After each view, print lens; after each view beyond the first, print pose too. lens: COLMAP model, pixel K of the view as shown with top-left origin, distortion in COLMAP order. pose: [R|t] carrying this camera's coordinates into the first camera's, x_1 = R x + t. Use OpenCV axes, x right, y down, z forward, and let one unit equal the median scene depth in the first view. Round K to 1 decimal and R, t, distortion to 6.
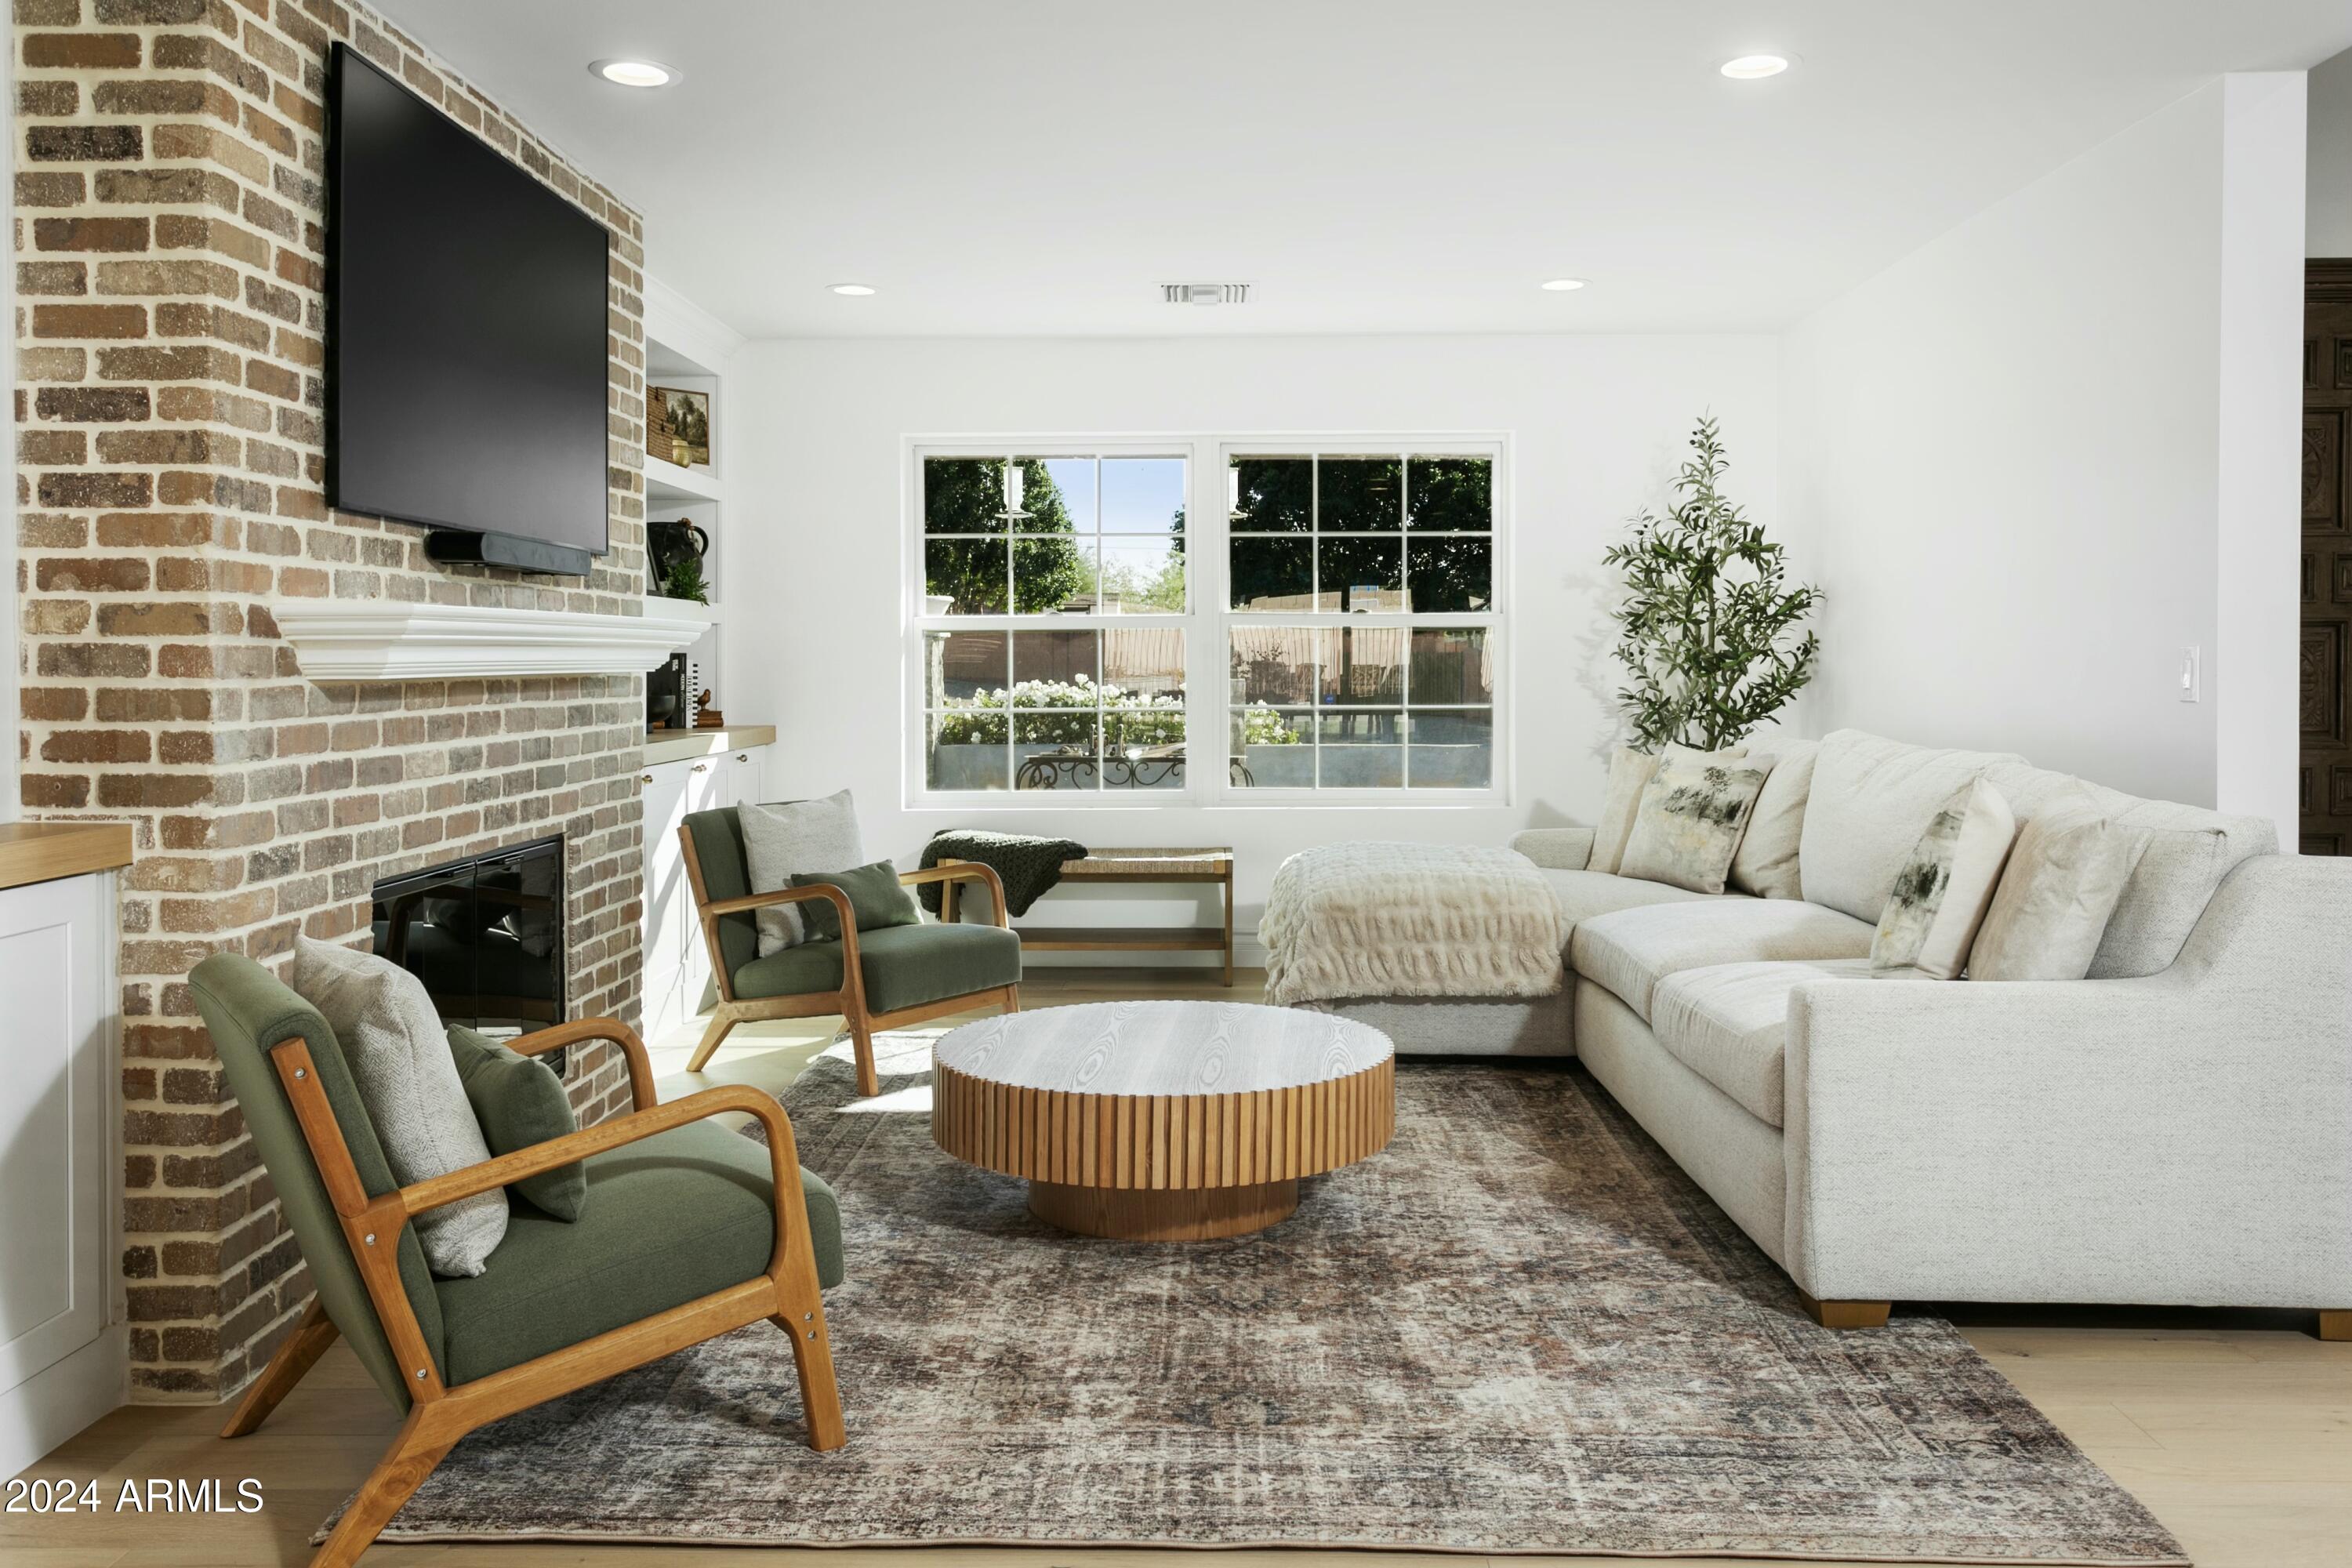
lens RADIAL K [[1901.0, 0, 1161.2], [0, 1901.0, 682.7], [0, 0, 1]] dist [0.011096, 0.000798]
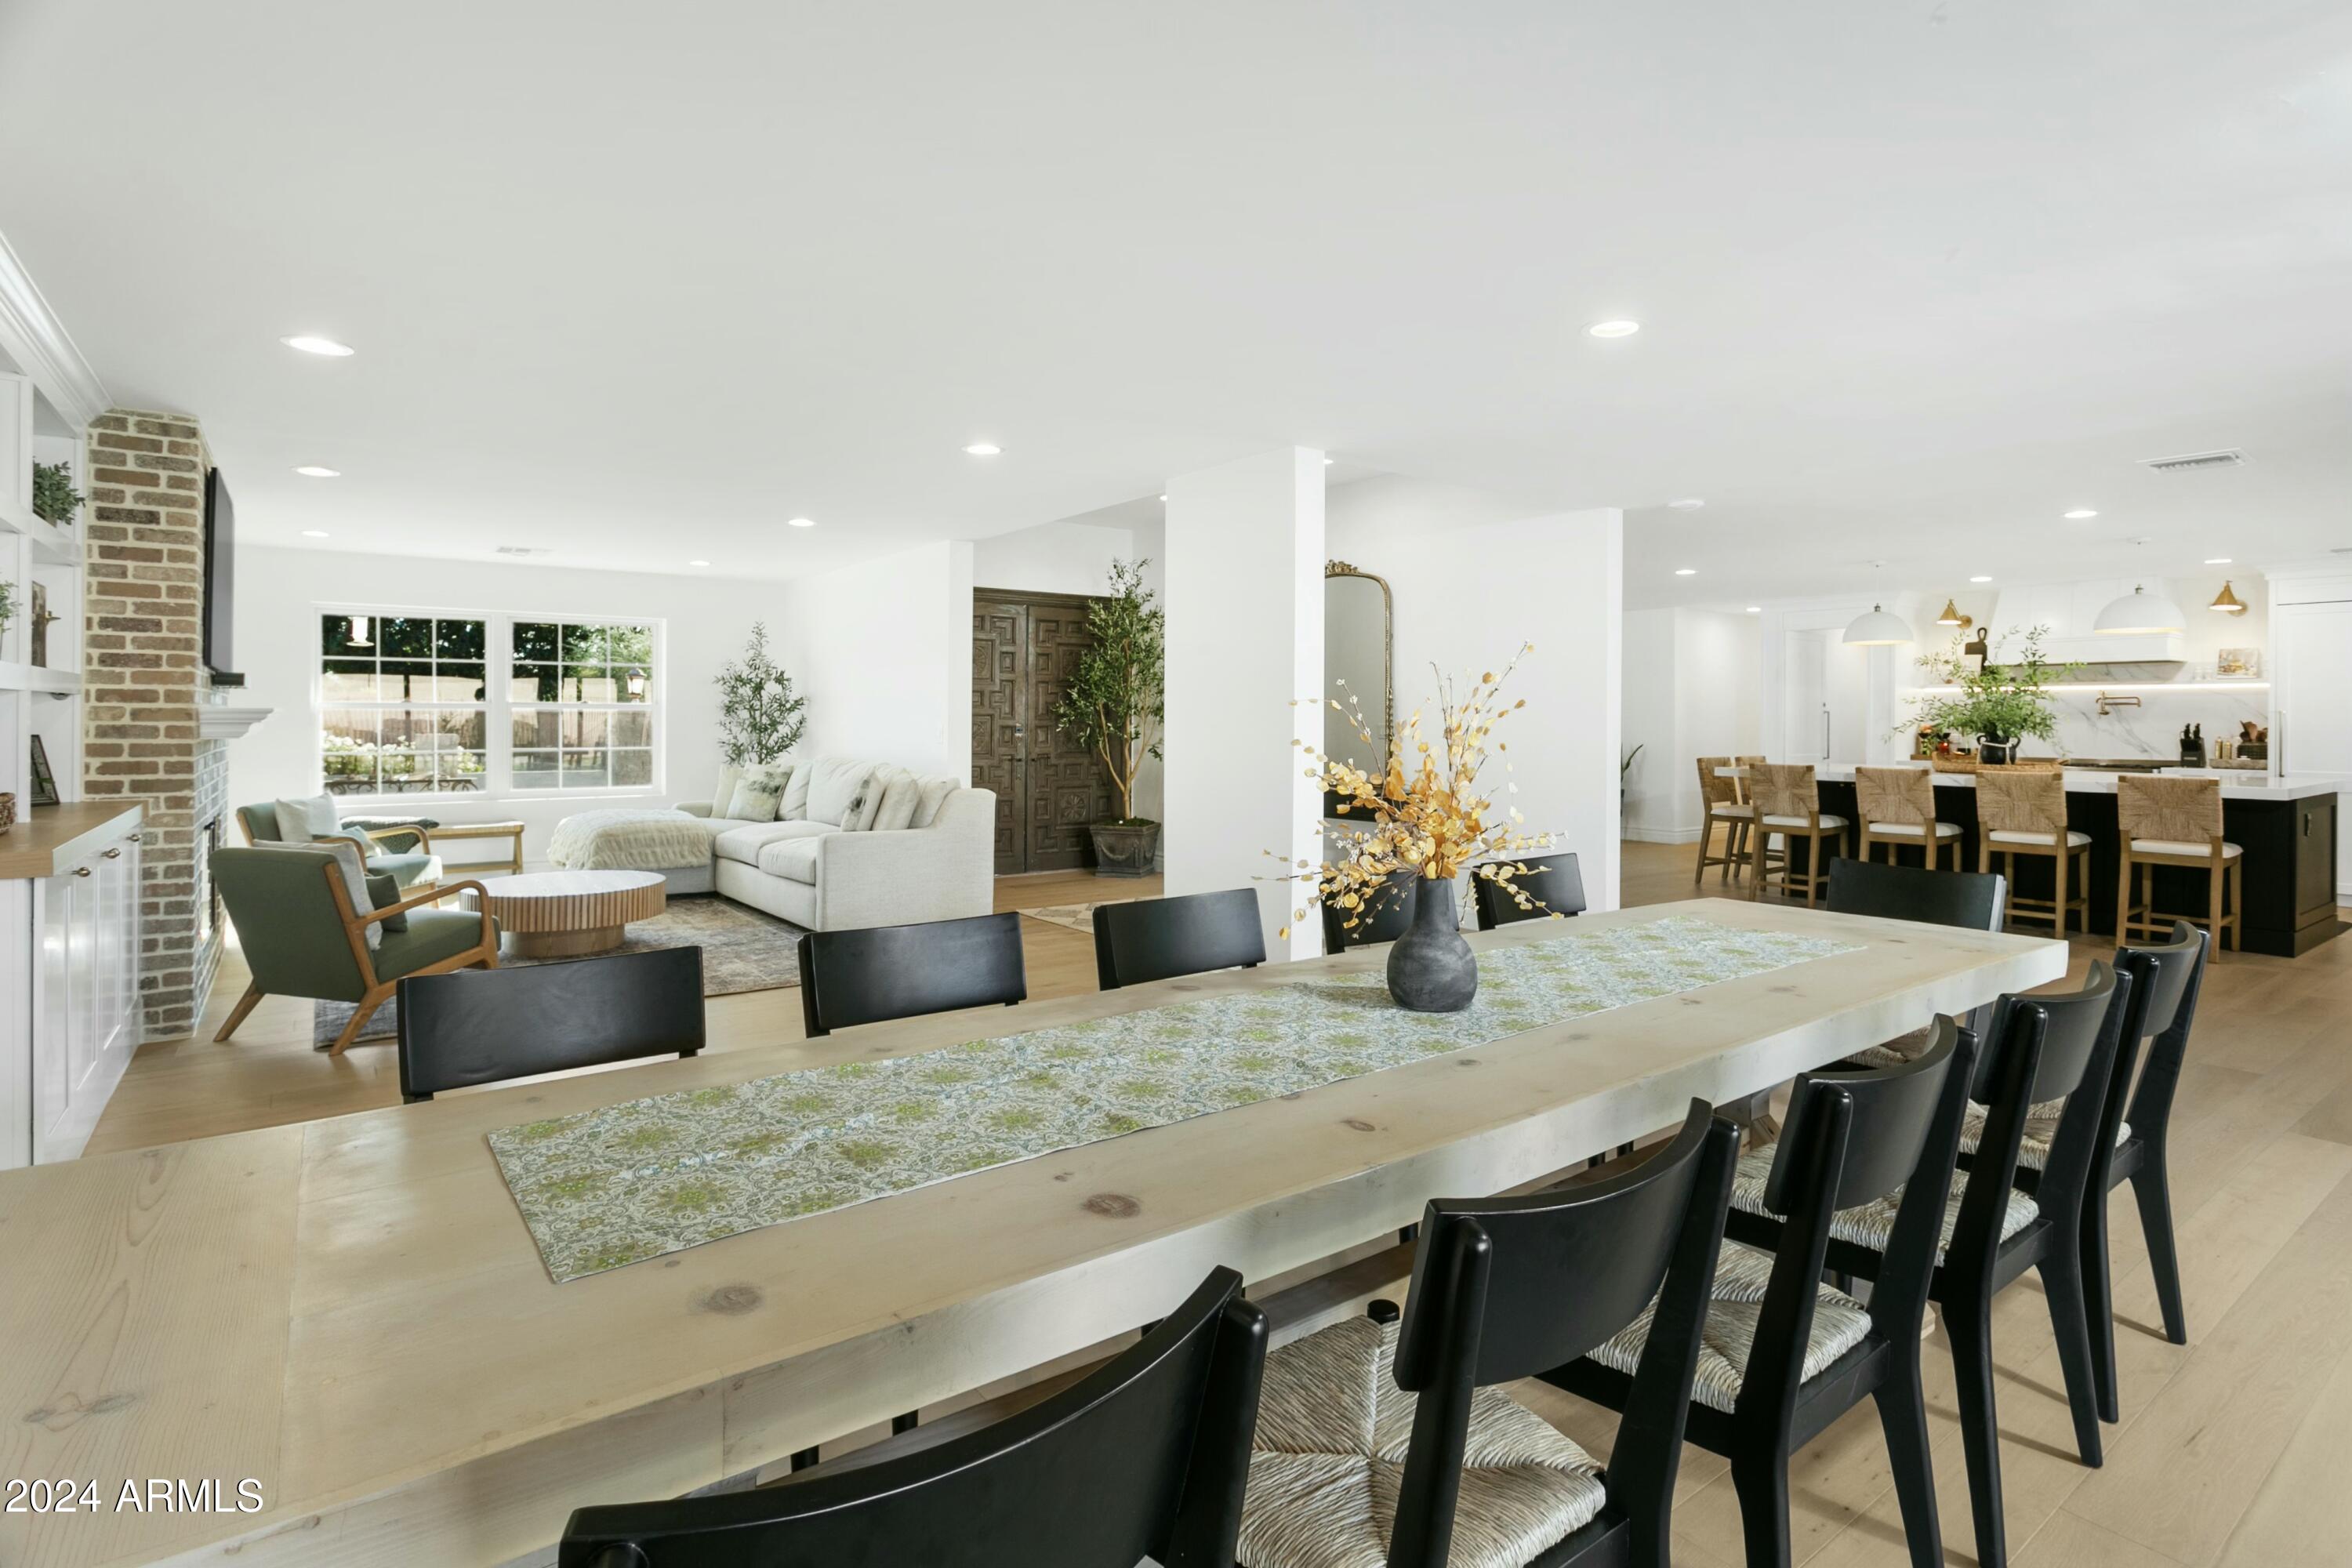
lens RADIAL K [[1195.0, 0, 1190.9], [0, 1195.0, 722.6], [0, 0, 1]] dist [0.001326, 0.001479]
pose [[0.780280, 0.003775, 0.625419, -0.402343], [0.001732, 0.999965, -0.008196, -0.007503], [-0.625428, 0.007479, 0.780246, -0.873166]]
